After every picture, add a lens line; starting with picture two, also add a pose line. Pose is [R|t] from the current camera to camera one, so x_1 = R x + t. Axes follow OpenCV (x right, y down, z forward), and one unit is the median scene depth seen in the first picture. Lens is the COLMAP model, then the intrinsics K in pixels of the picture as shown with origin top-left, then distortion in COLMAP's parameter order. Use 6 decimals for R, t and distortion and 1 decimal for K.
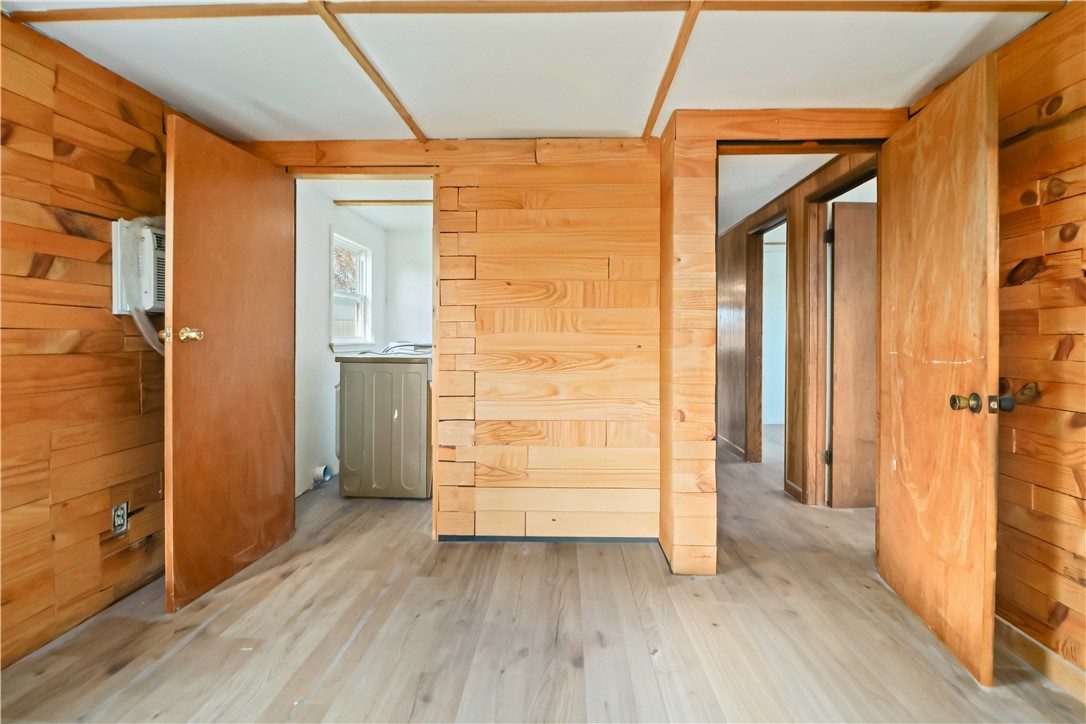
lens RADIAL K [[510.6, 0, 557.4], [0, 510.6, 331.9], [0, 0, 1]] dist [-0.000553, -0.011864]
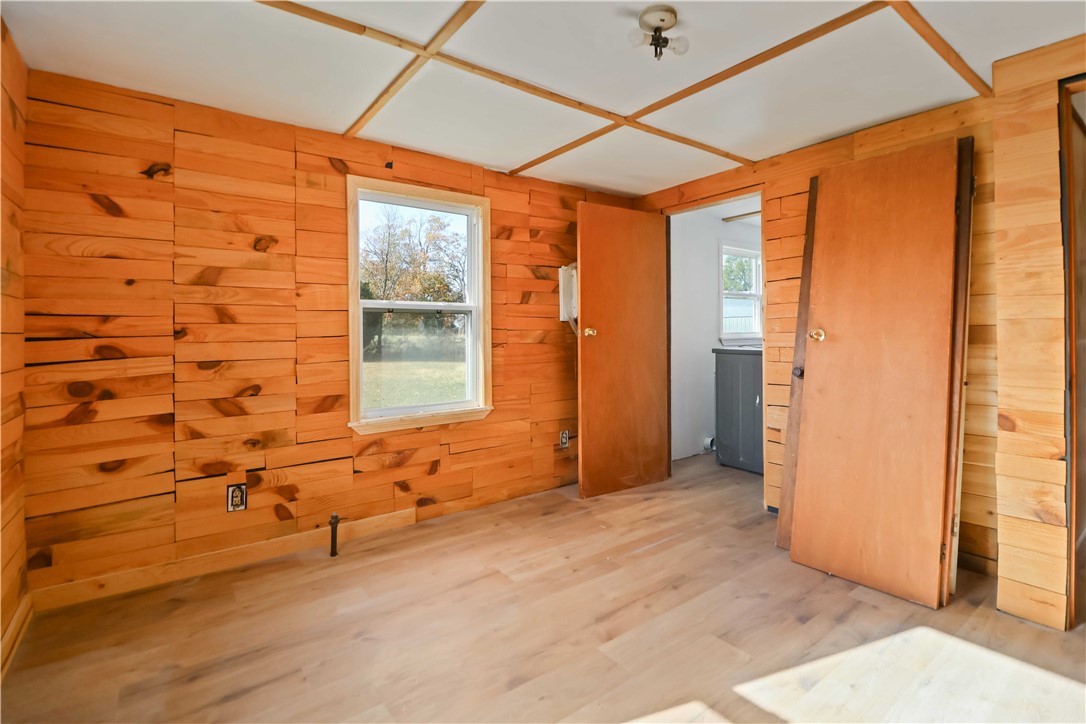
lens RADIAL K [[507.7, 0, 546.7], [0, 507.7, 322.5], [0, 0, 1]] dist [-0.025362, -0.000355]
pose [[0.608493, -0.023753, -0.793204, 0.491049], [0.016576, 0.999714, -0.017221, -0.000347], [0.793386, -0.002669, 0.608713, -0.104612]]
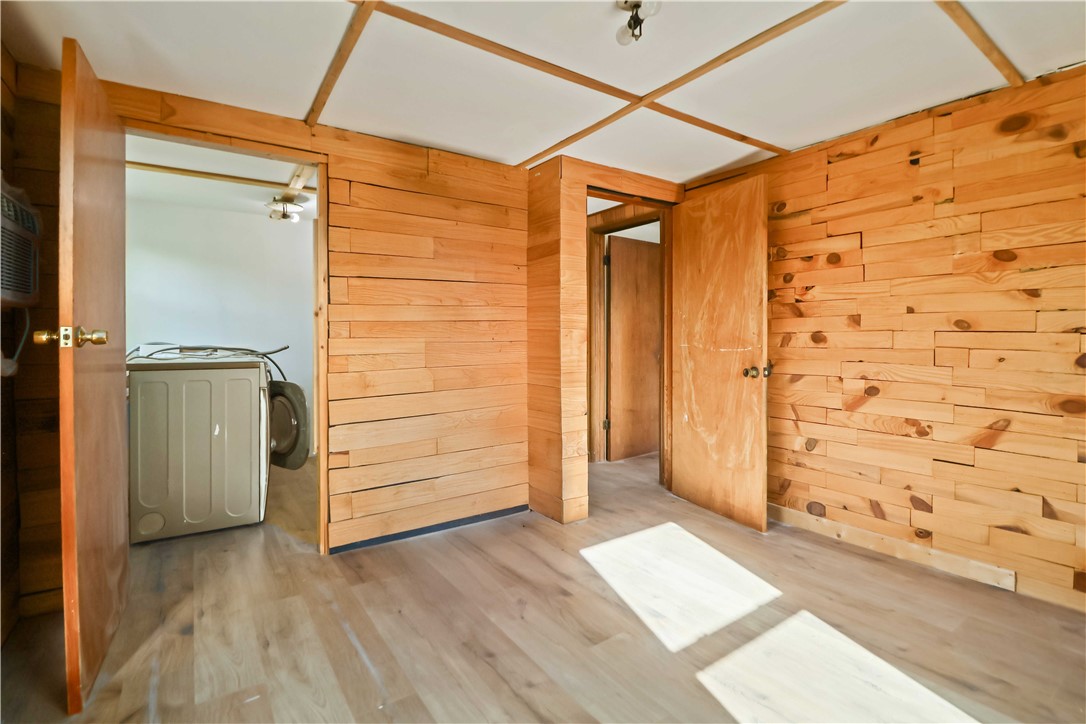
lens RADIAL K [[510.6, 0, 557.4], [0, 510.6, 331.9], [0, 0, 1]] dist [-0.000553, -0.011864]
pose [[0.802059, -0.001522, 0.597243, -0.608222], [0.000212, 0.999997, 0.002264, -0.002730], [-0.597245, -0.001689, 0.802057, -0.002665]]
